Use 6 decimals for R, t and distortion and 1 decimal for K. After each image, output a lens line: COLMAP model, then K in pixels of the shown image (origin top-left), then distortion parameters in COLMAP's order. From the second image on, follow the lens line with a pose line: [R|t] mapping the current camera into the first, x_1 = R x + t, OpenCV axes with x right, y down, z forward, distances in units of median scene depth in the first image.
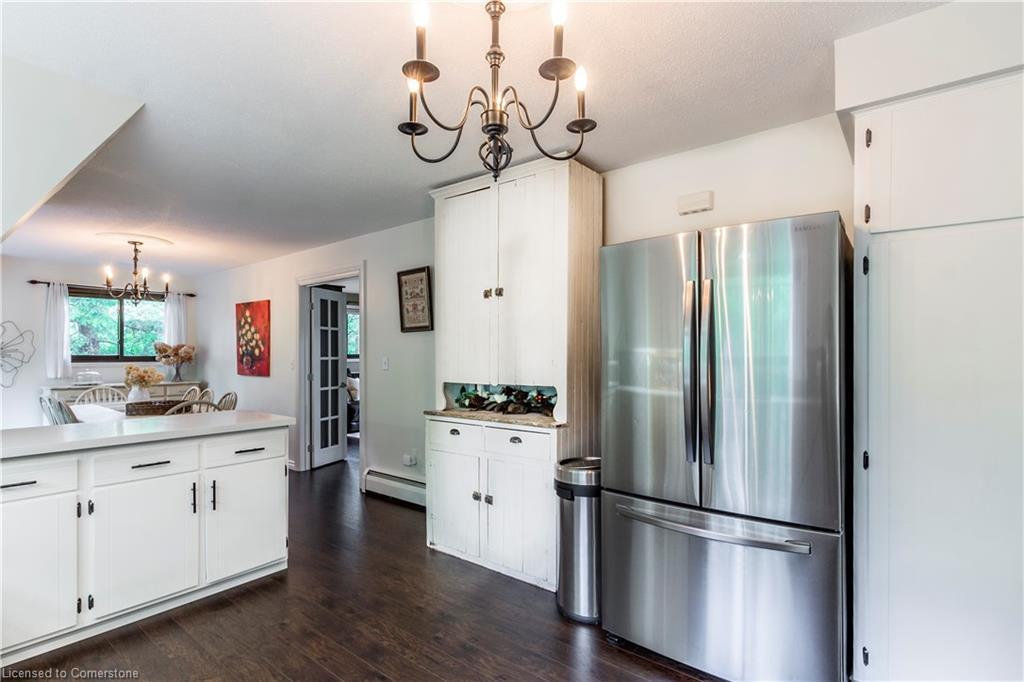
lens RADIAL K [[501.4, 0, 515.4], [0, 501.4, 347.4], [0, 0, 1]] dist [0.004007, -0.000756]
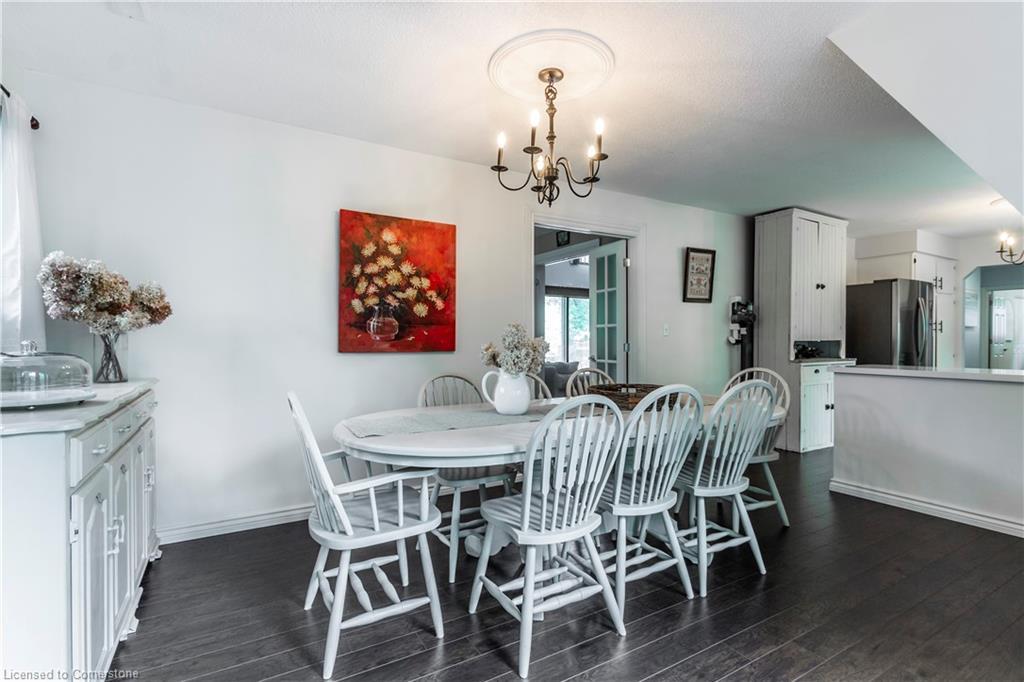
lens RADIAL K [[478.3, 0, 514.0], [0, 478.3, 344.2], [0, 0, 1]] dist [0.001428, 0.000168]
pose [[0.366283, -0.005834, 0.930485, -0.982576], [-0.012904, 0.999852, 0.011349, 0.040653], [-0.930414, -0.016163, 0.366153, 0.701189]]
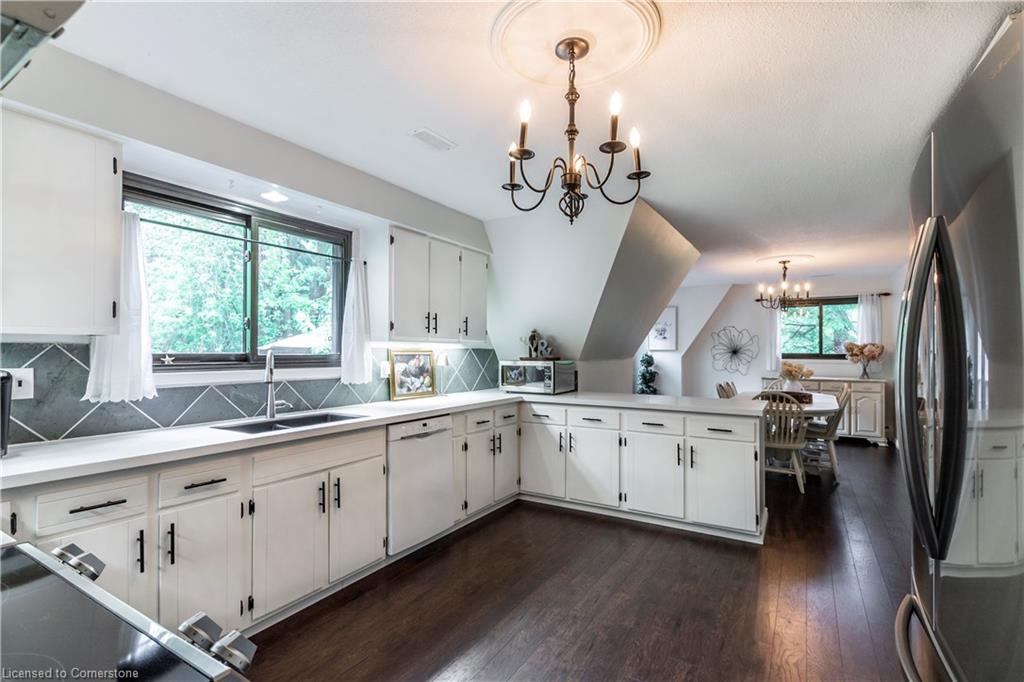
lens RADIAL K [[488.6, 0, 520.8], [0, 488.6, 349.1], [0, 0, 1]] dist [0.013157, 0.000326]
pose [[0.125402, -0.001705, -0.992105, 0.287532], [0.007538, 0.999971, -0.000766, 0.000963], [0.992077, -0.007383, 0.125411, 0.168582]]
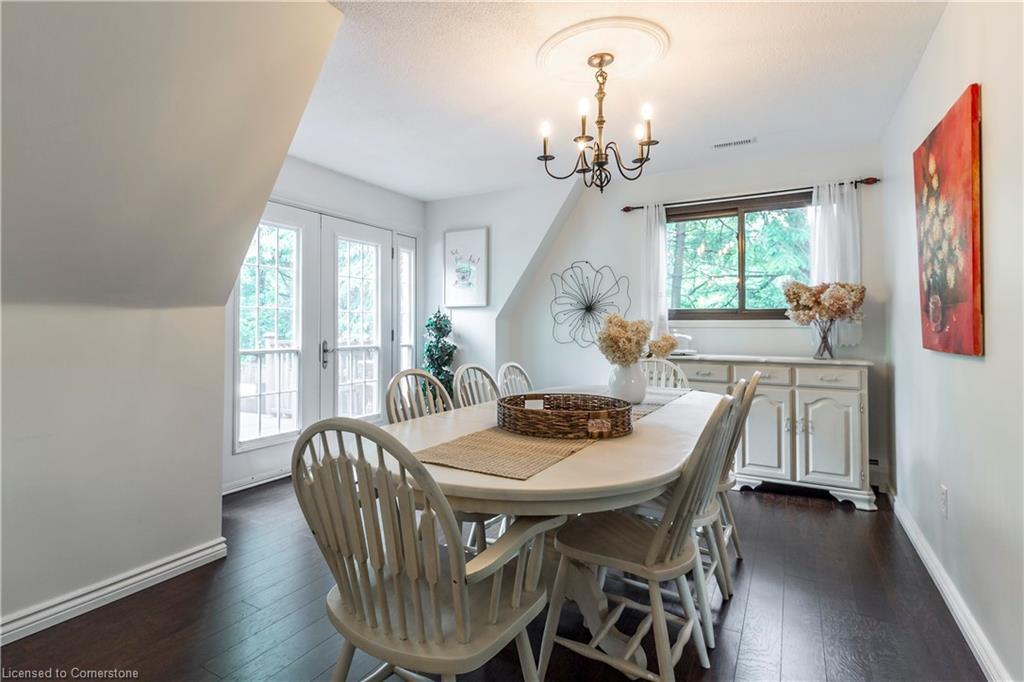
lens RADIAL K [[501.4, 0, 492.5], [0, 501.4, 319.4], [0, 0, 1]] dist [0.004007, -0.000756]
pose [[0.095543, -0.017308, -0.995275, -0.238138], [0.007501, 0.999833, -0.016667, 0.038562], [0.995397, -0.005873, 0.095657, 0.693372]]
